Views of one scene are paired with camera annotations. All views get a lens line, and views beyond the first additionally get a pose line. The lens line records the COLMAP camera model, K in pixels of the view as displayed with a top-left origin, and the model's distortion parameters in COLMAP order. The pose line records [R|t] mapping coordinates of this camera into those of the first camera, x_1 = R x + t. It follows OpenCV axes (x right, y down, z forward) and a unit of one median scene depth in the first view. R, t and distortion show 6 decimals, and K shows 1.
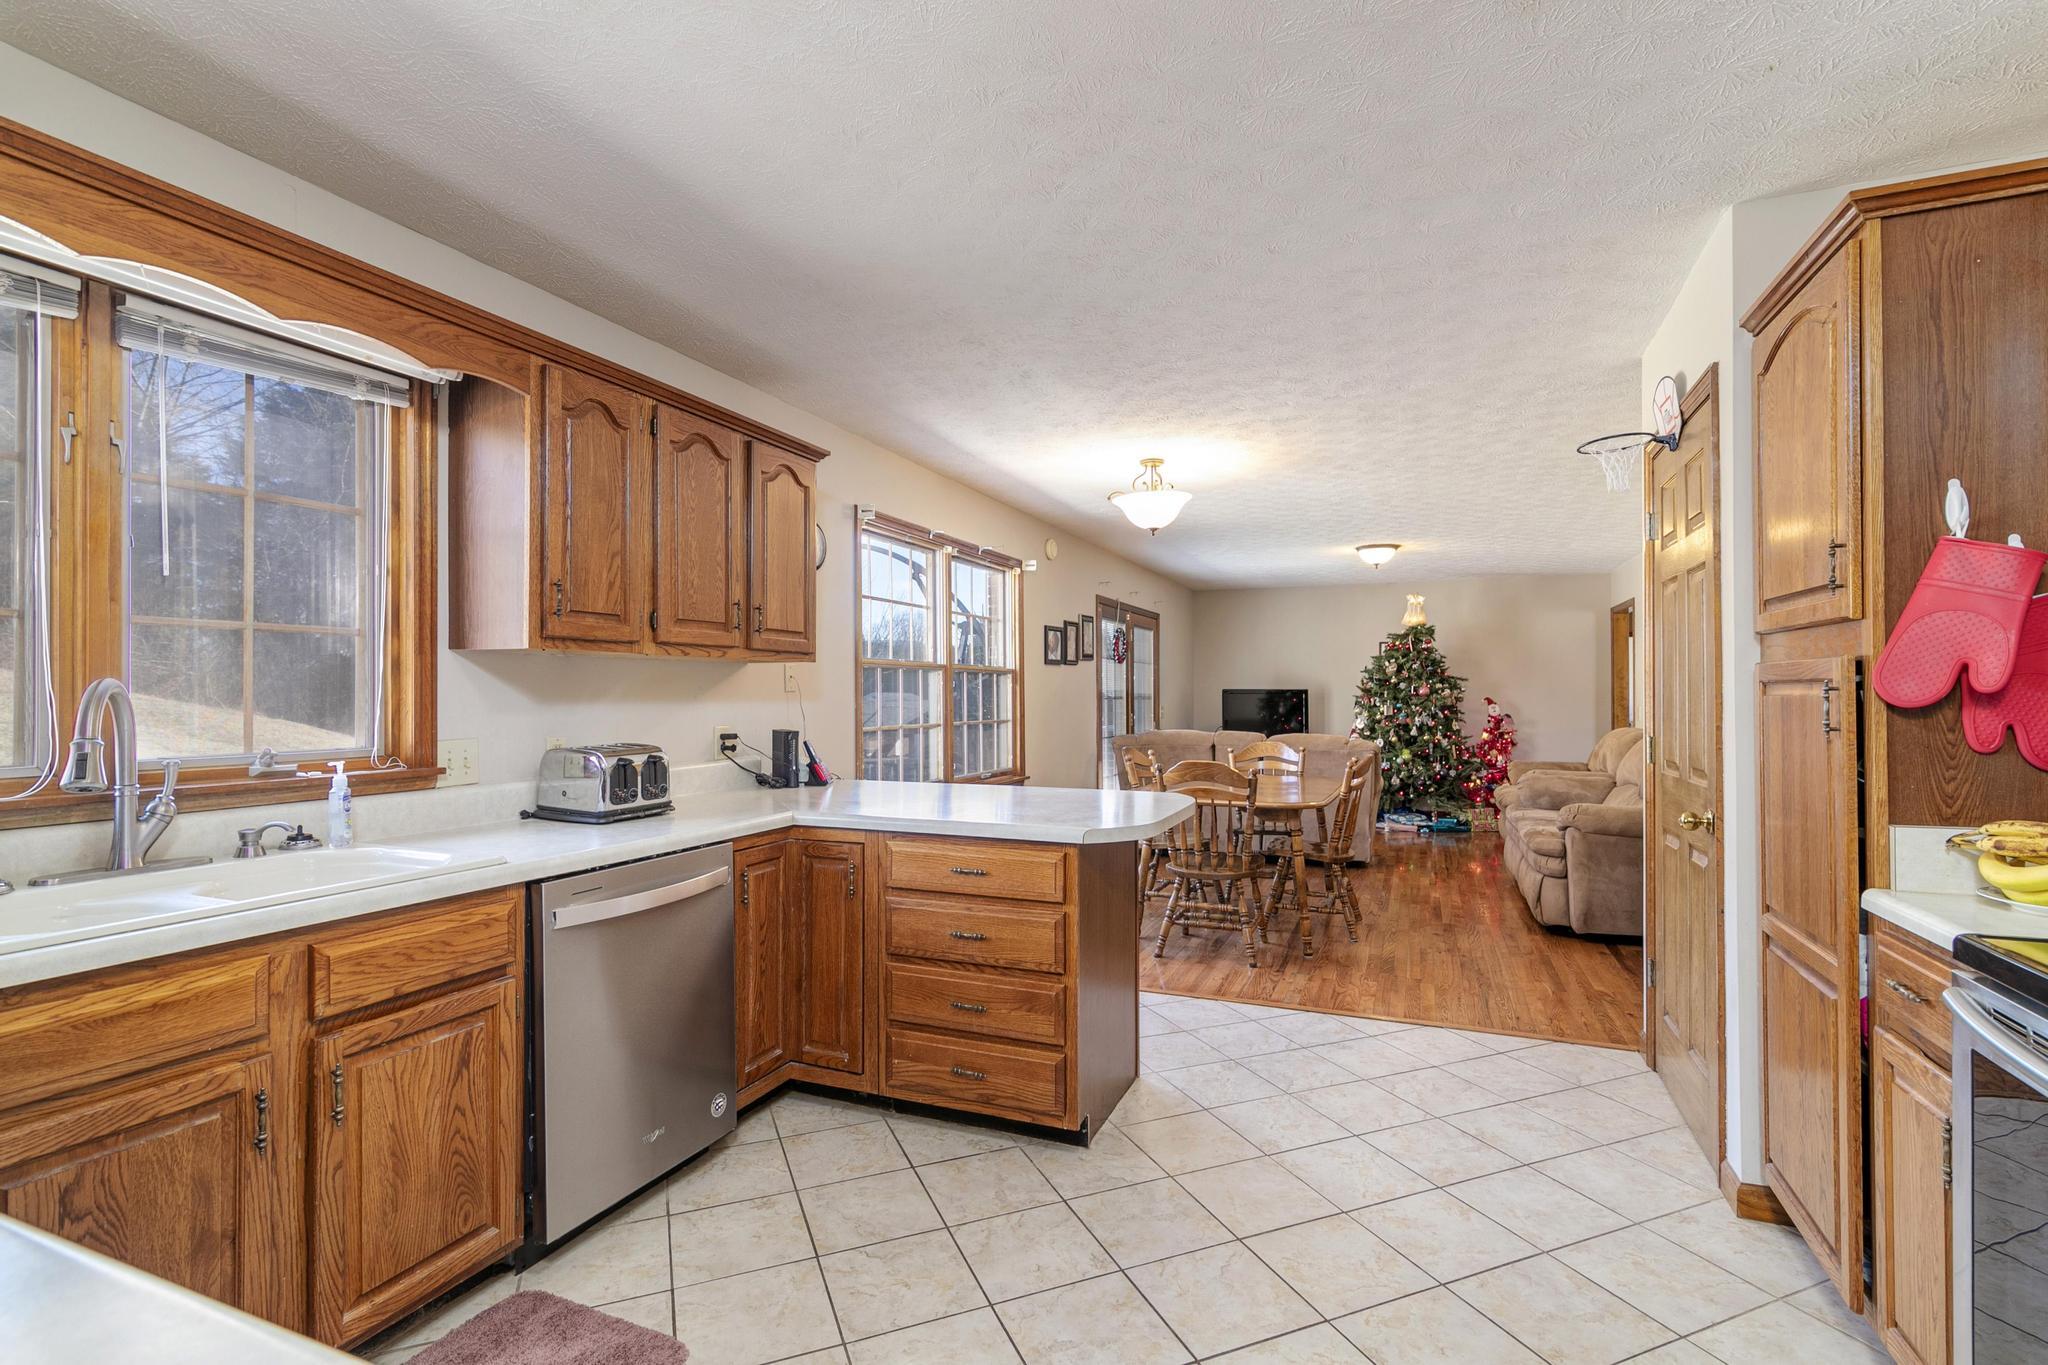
lens RADIAL K [[942.3, 0, 1025.7], [0, 942.3, 679.4], [0, 0, 1]] dist [0.001474, -0.000026]
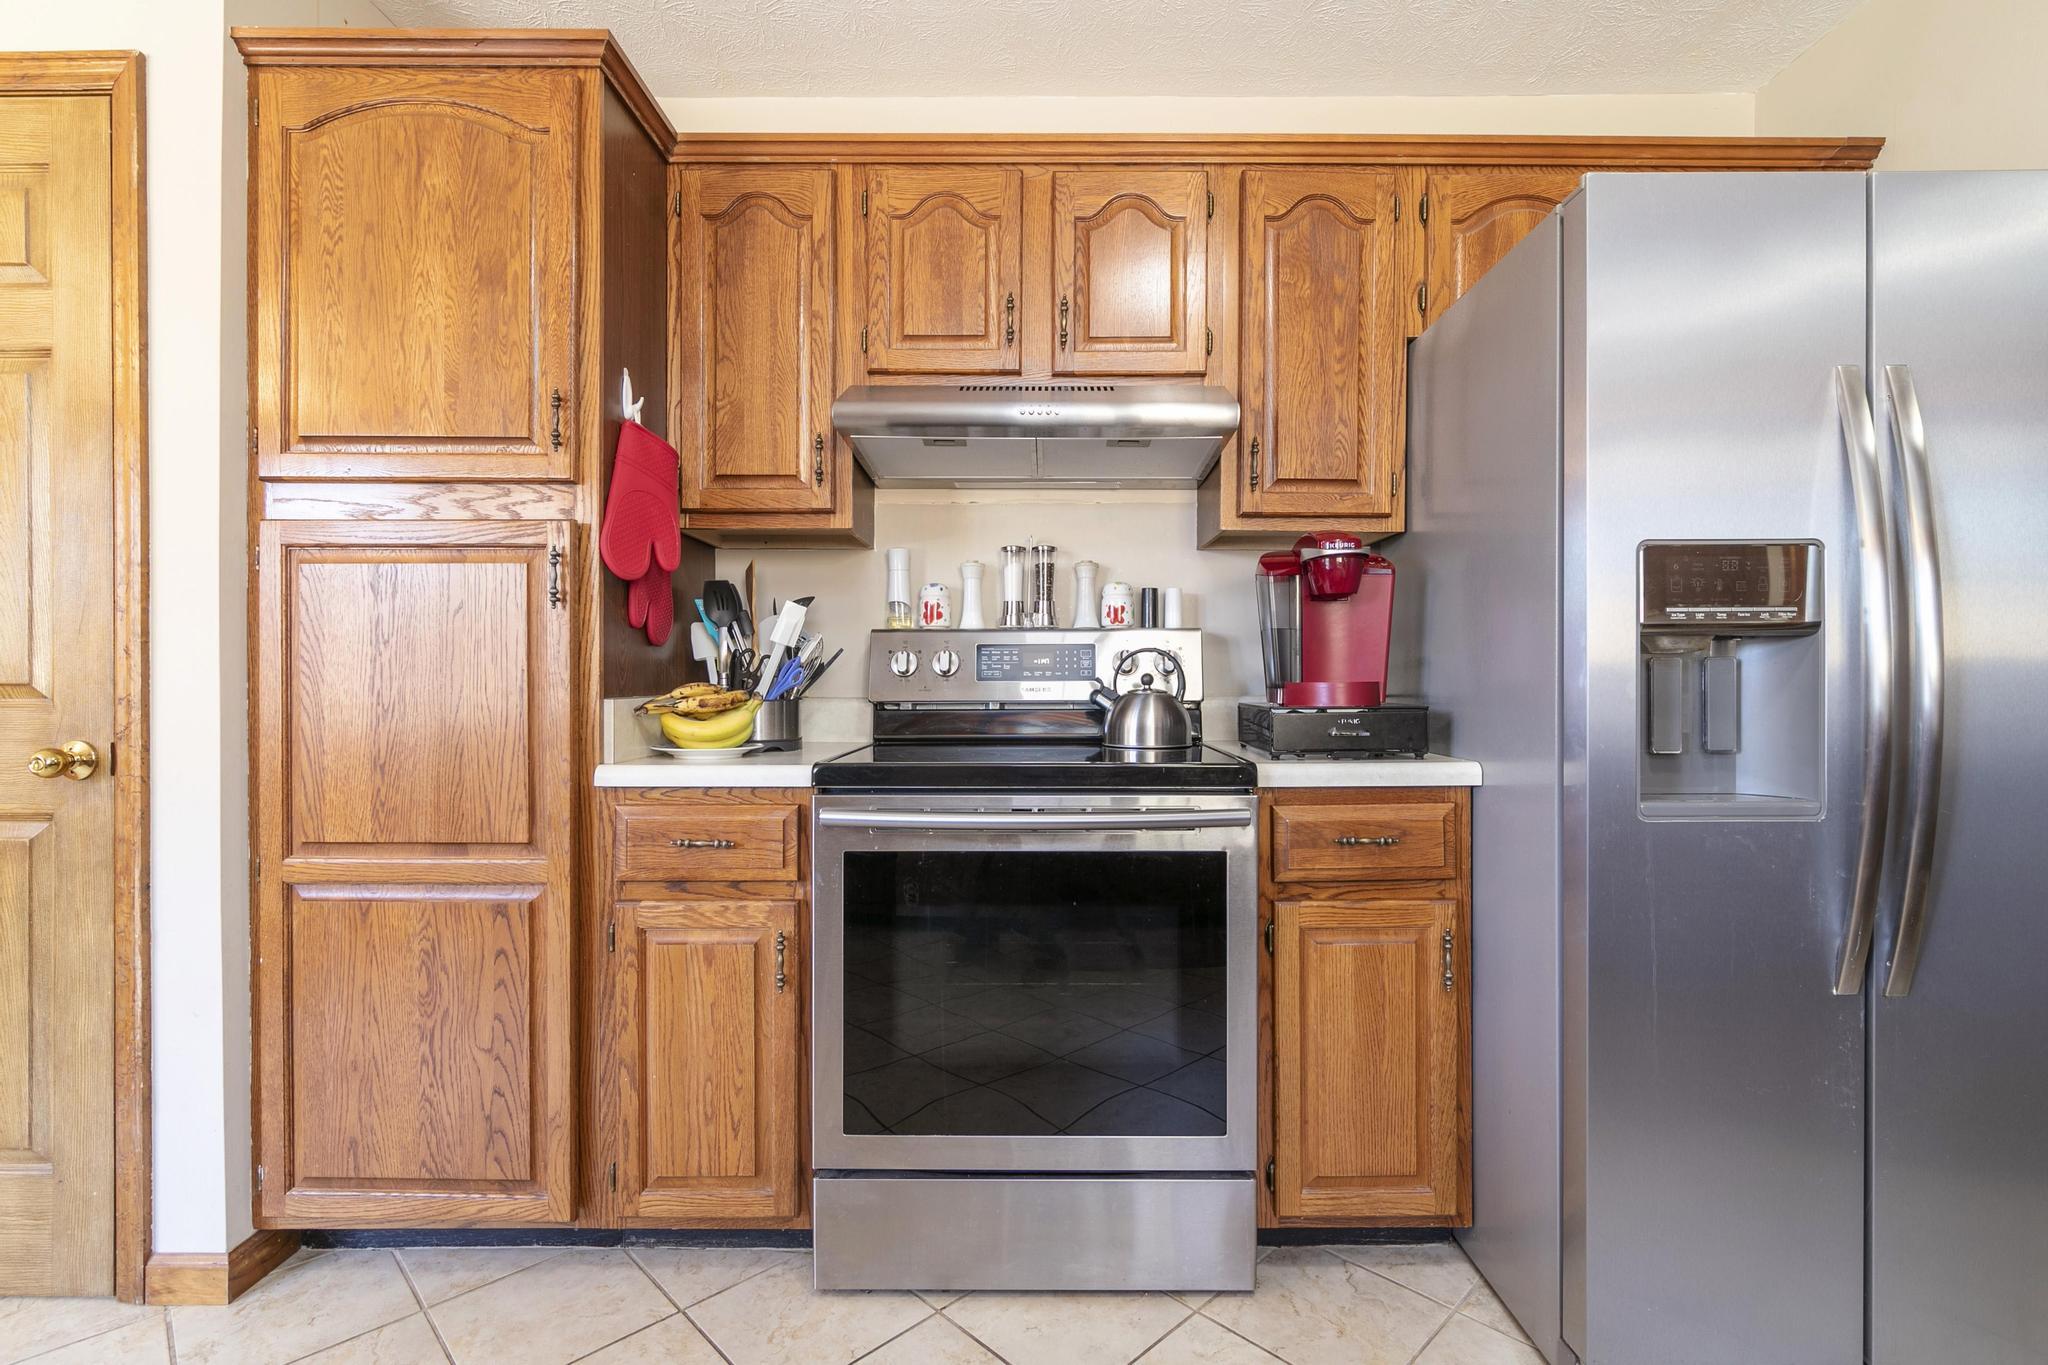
lens RADIAL K [[962.3, 0, 1023.0], [0, 962.3, 687.0], [0, 0, 1]] dist [0.000634, -0.000621]
pose [[-0.394930, -0.001527, 0.918710, -0.040766], [-0.014567, 0.999883, -0.004600, 0.031706], [-0.918596, -0.015200, -0.394906, 0.224427]]
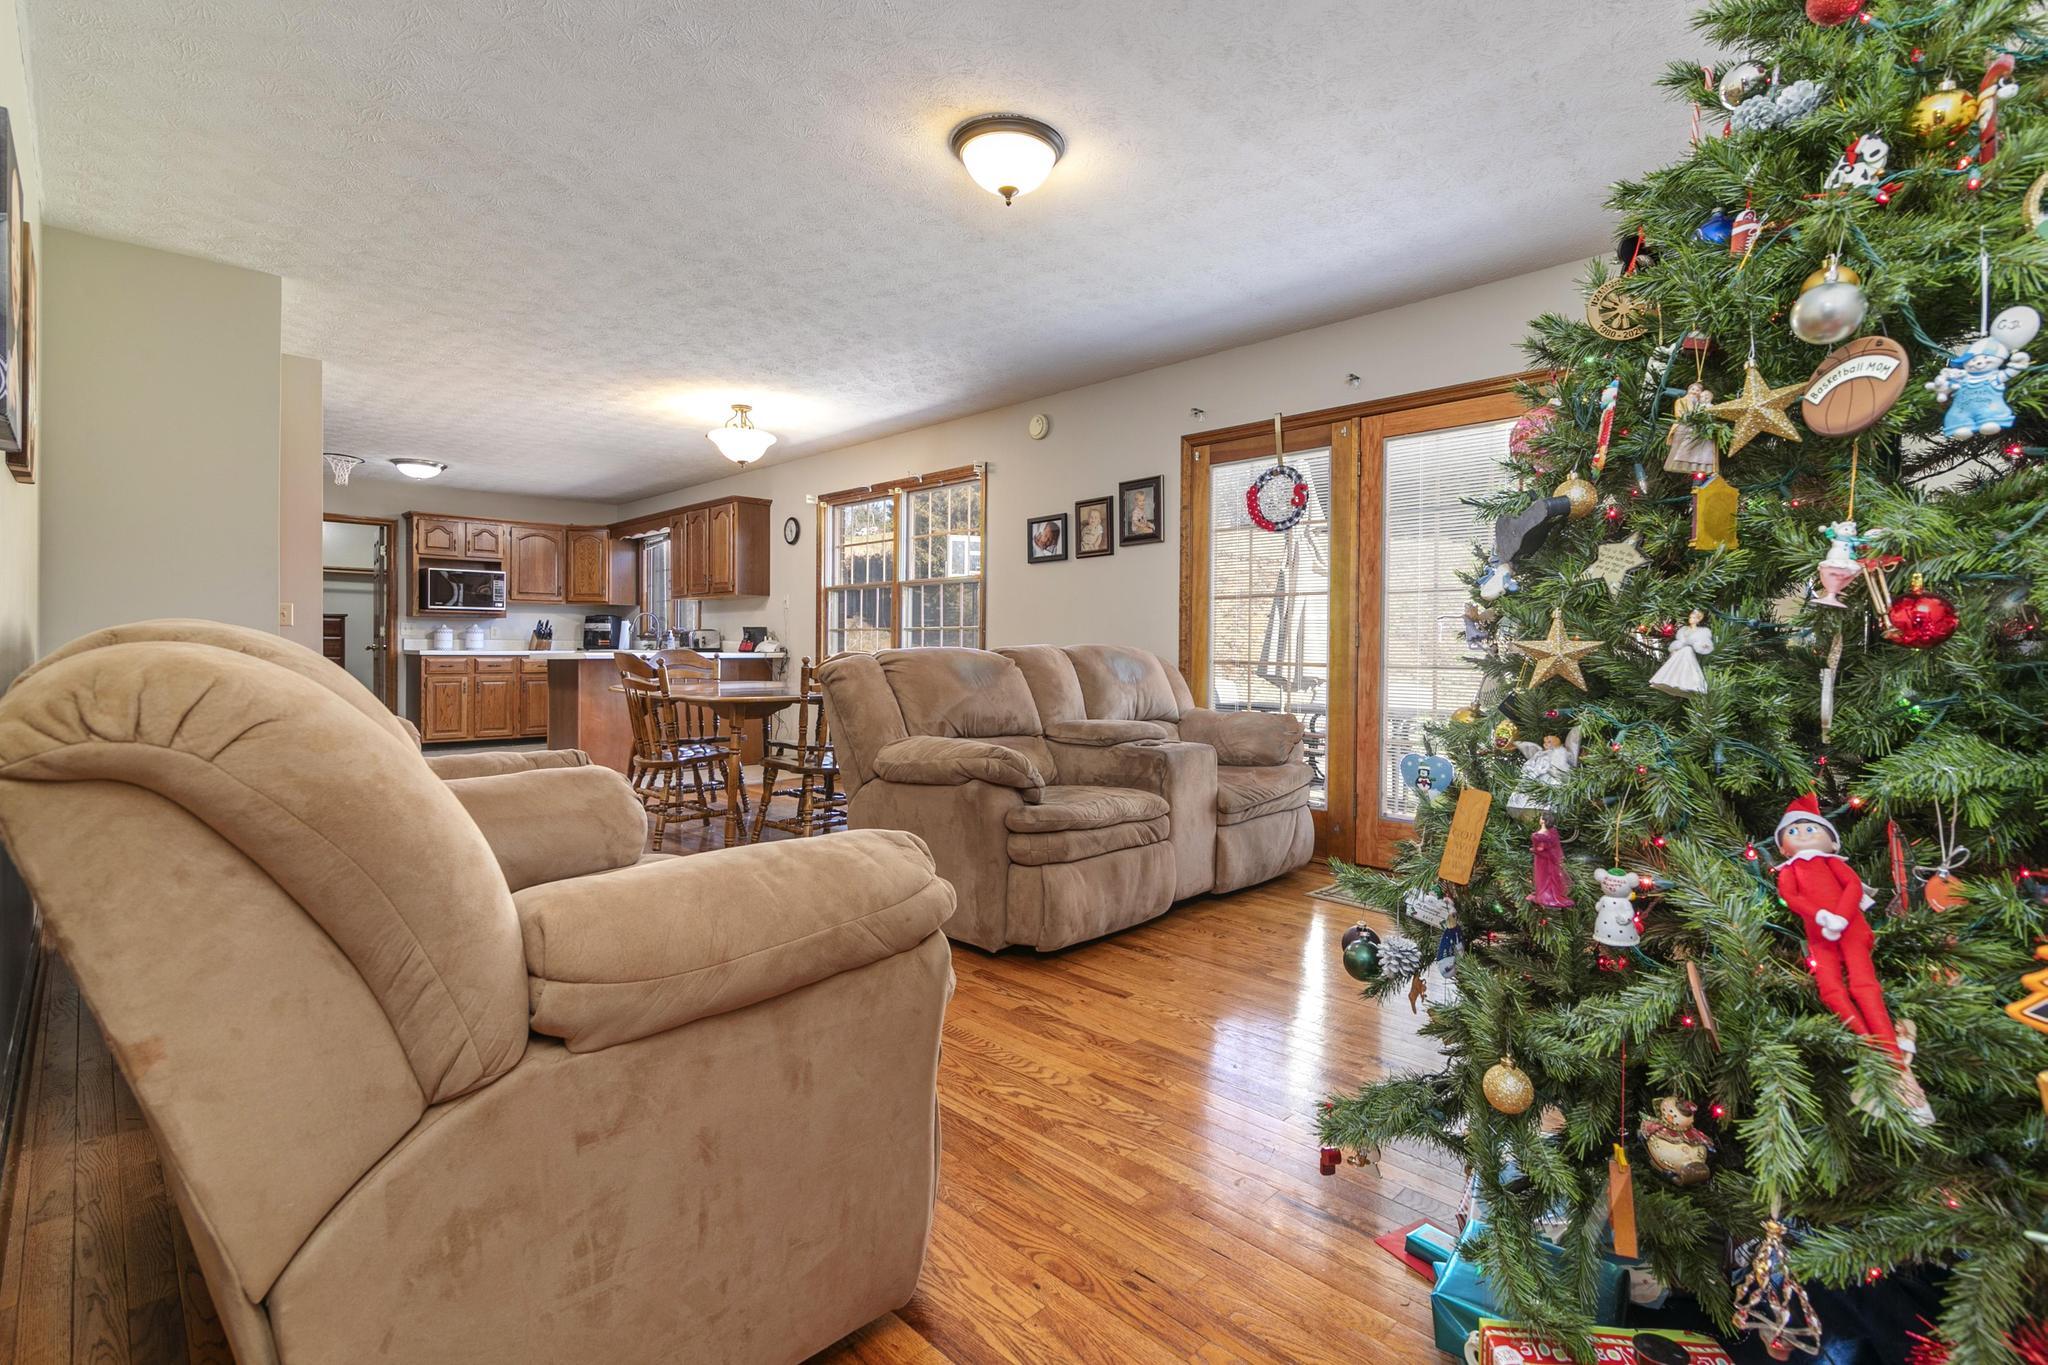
lens RADIAL K [[942.4, 0, 1029.5], [0, 942.4, 653.1], [0, 0, 1]] dist [0.000903, 0.000170]
pose [[-0.381794, 0.006942, -0.924221, 0.713342], [0.010889, 0.999936, 0.003012, 0.055012], [0.924183, -0.008914, -0.381846, 1.152581]]
